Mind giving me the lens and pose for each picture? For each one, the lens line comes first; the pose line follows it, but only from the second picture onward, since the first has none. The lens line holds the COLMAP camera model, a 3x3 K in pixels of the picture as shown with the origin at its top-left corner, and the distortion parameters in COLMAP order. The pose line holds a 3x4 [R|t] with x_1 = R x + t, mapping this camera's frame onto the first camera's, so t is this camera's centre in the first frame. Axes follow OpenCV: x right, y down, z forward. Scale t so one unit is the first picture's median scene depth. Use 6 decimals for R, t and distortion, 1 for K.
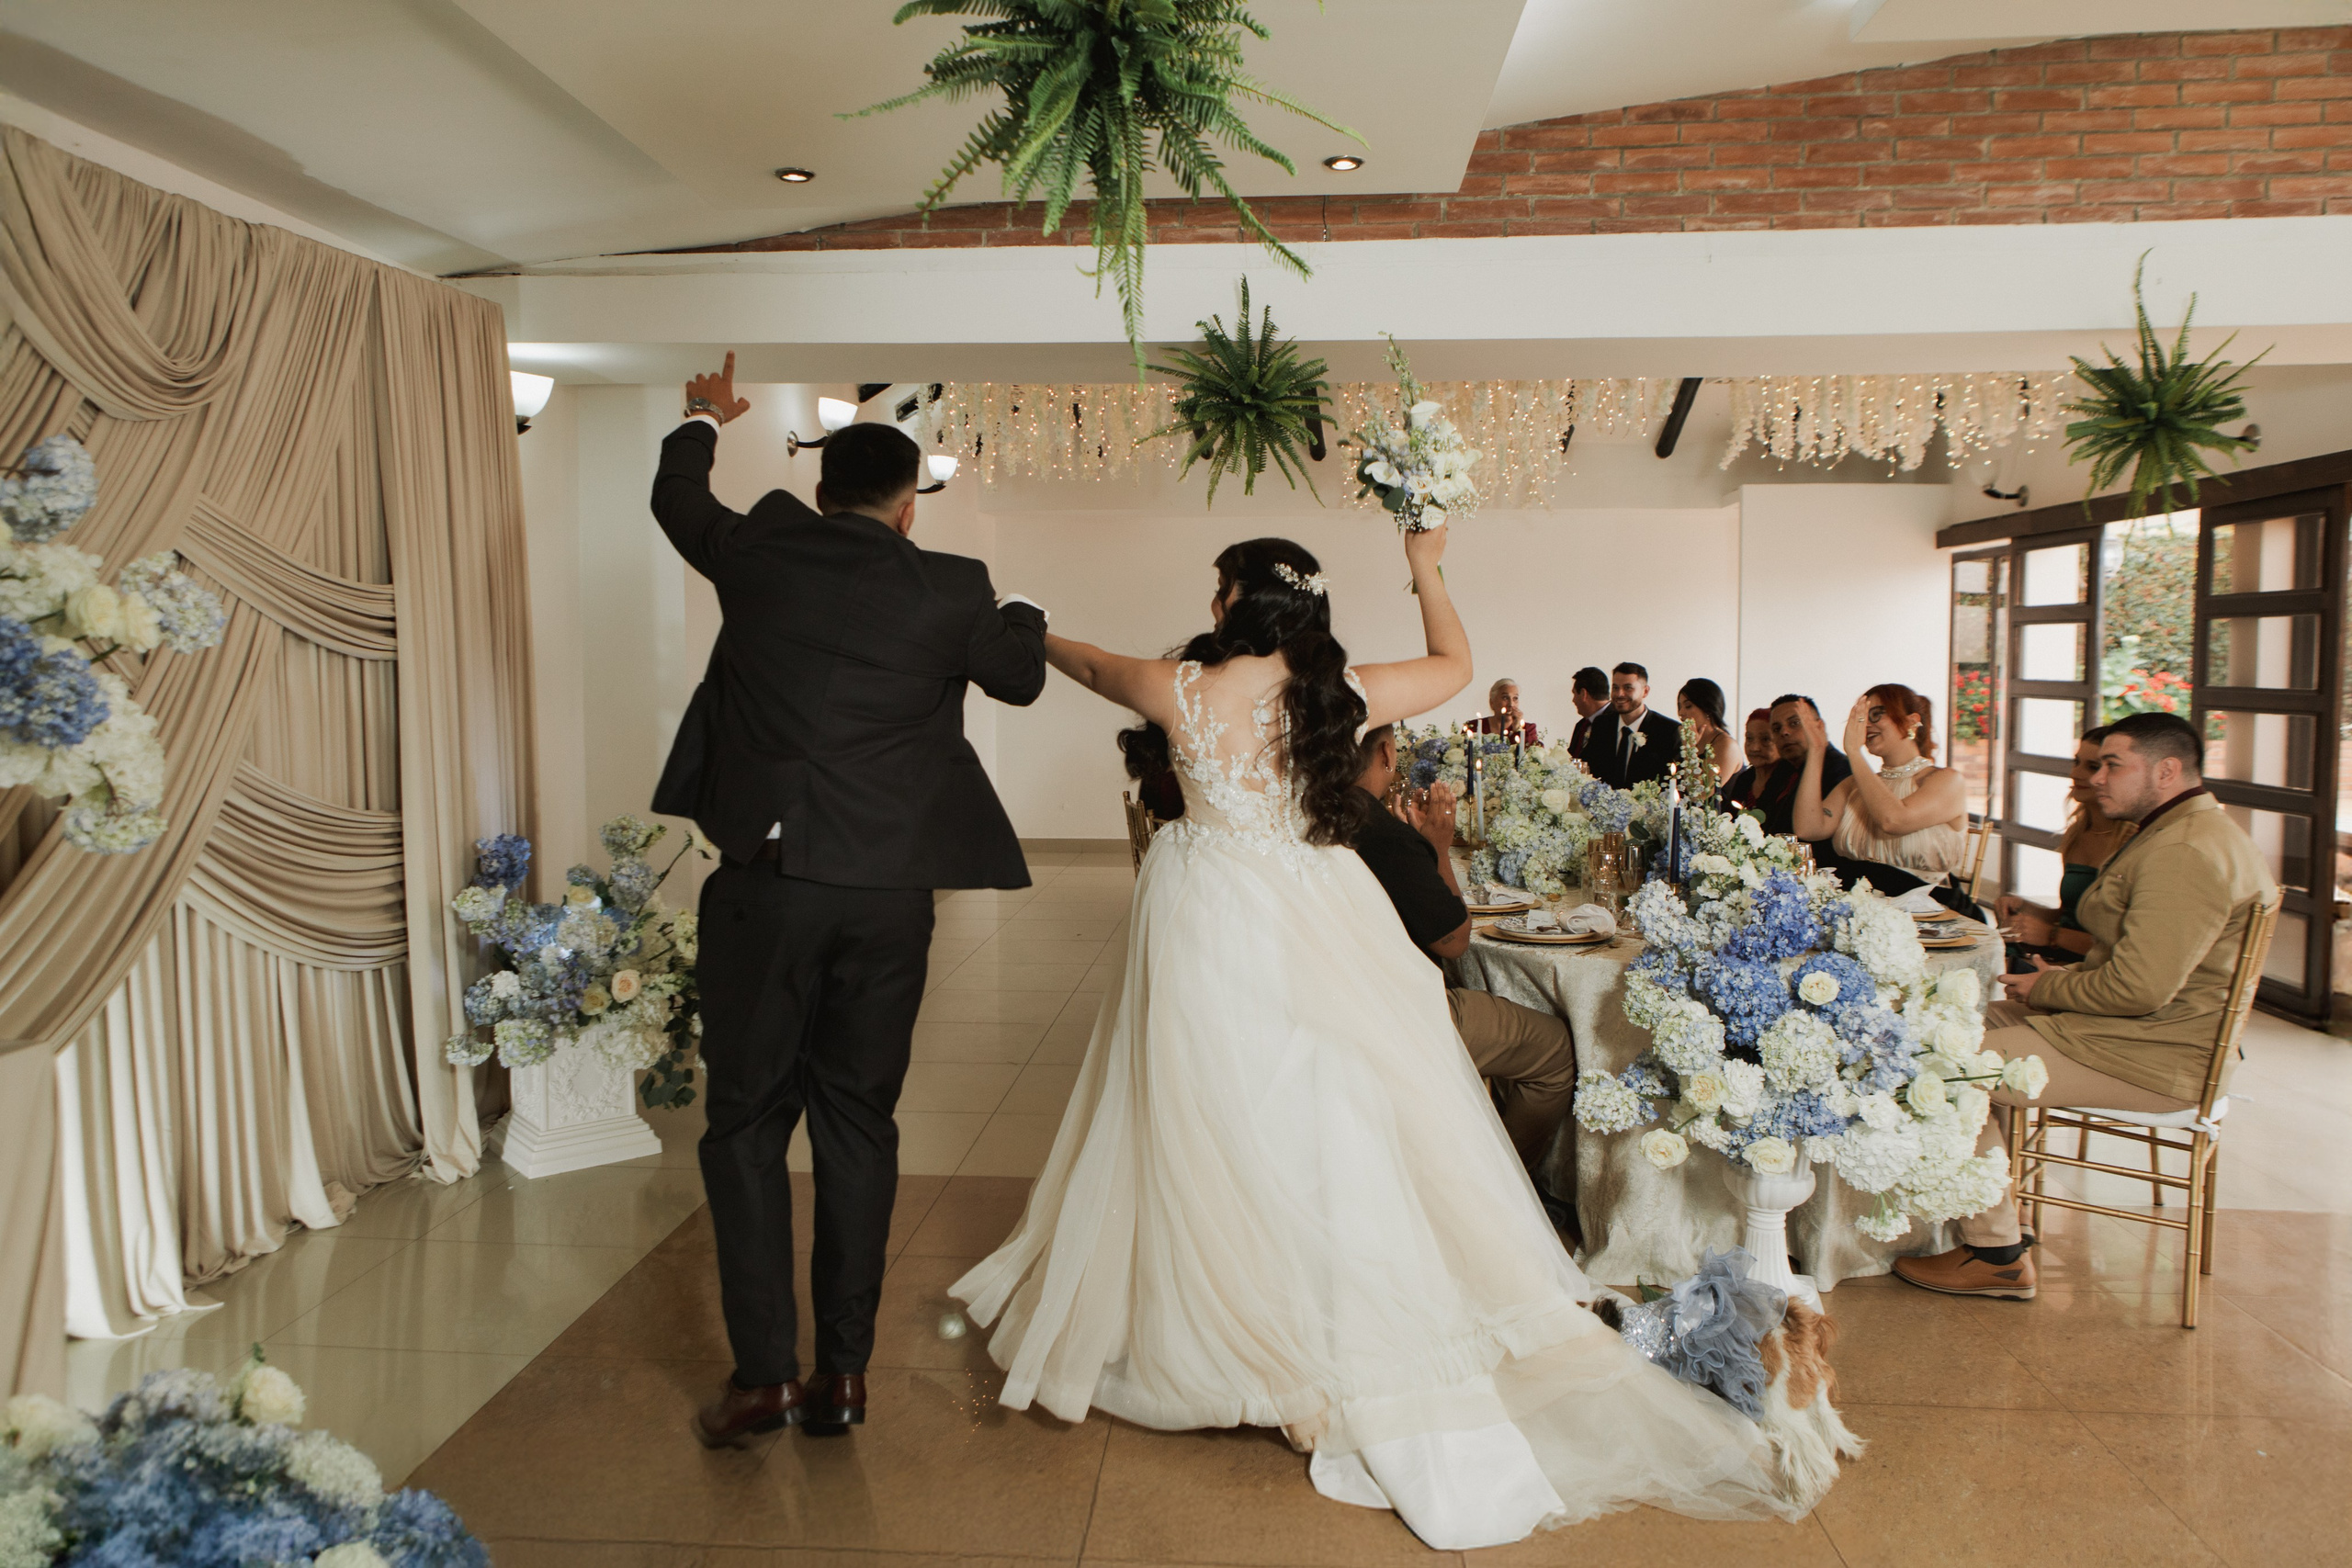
lens RADIAL K [[1570.1, 0, 1179.9], [0, 1570.1, 734.2], [0, 0, 1]] dist [-0.041989, 0.022912]
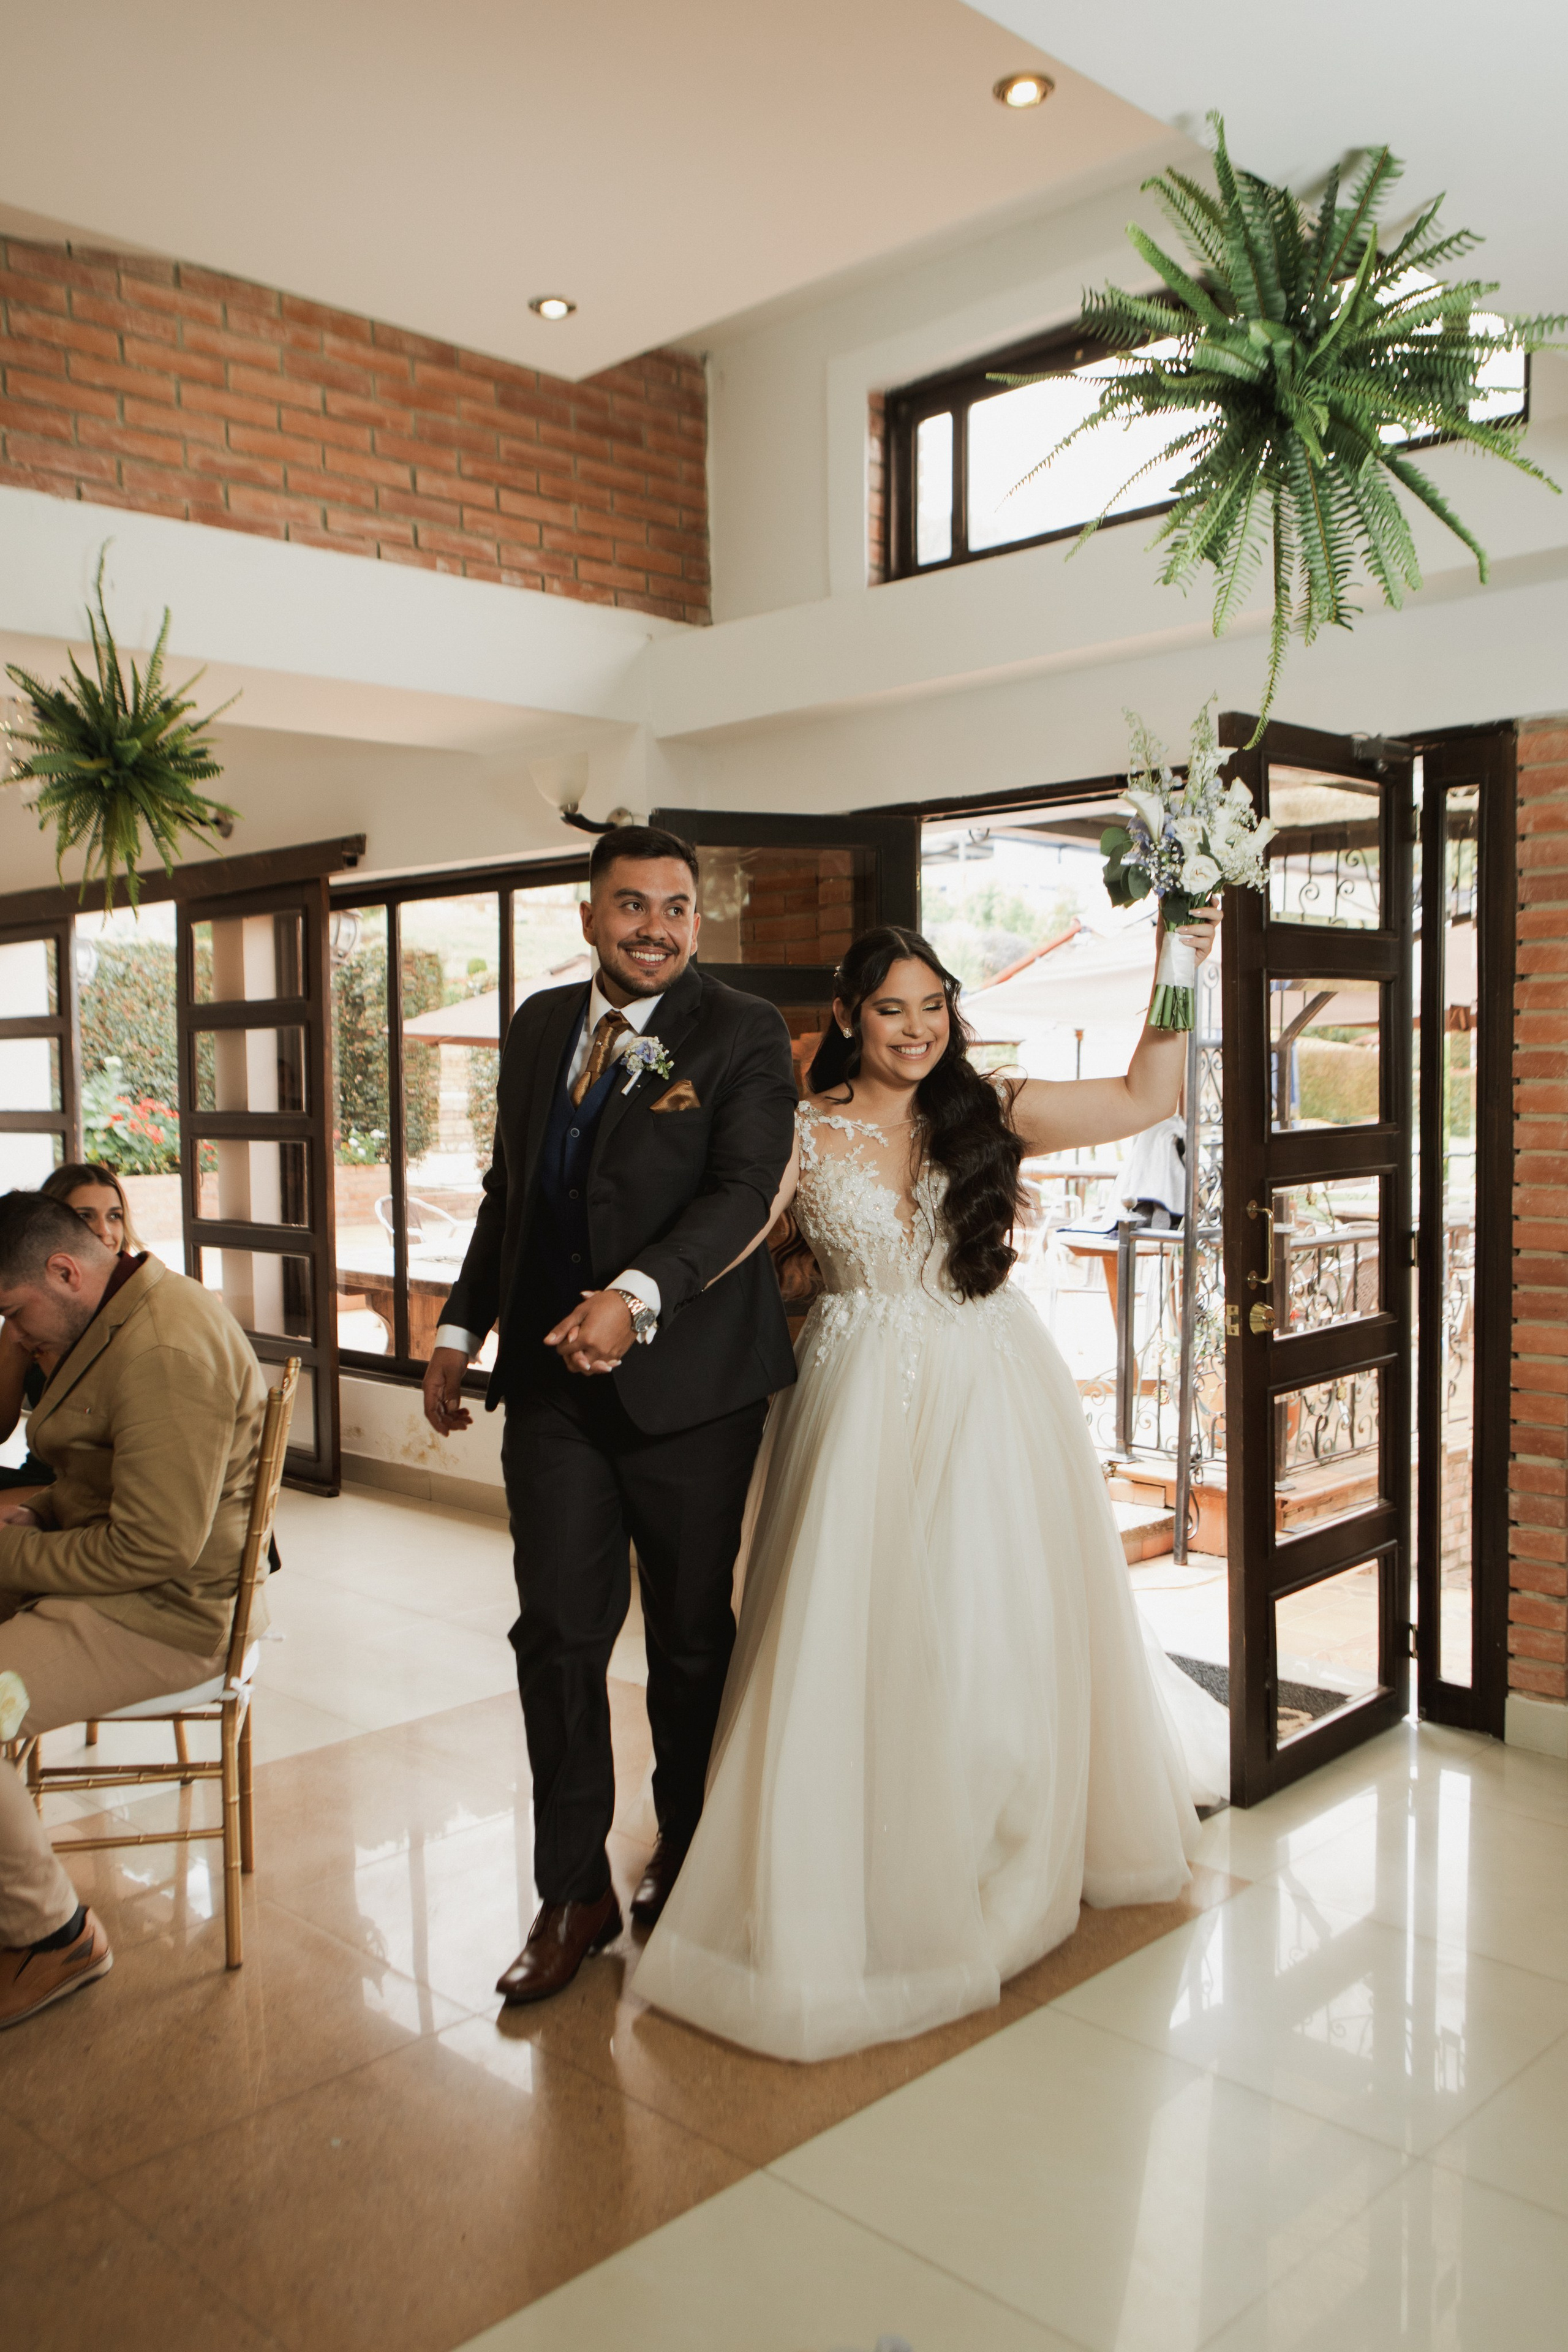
lens RADIAL K [[1932.7, 0, 780.7], [0, 1932.7, 1177.2], [0, 0, 1]] dist [0.002673, 0.002001]
pose [[0.636627, -0.052778, 0.769363, 0.055684], [0.055643, 0.998199, 0.022433, -0.001219], [-0.769162, 0.028528, 0.638417, 0.086320]]
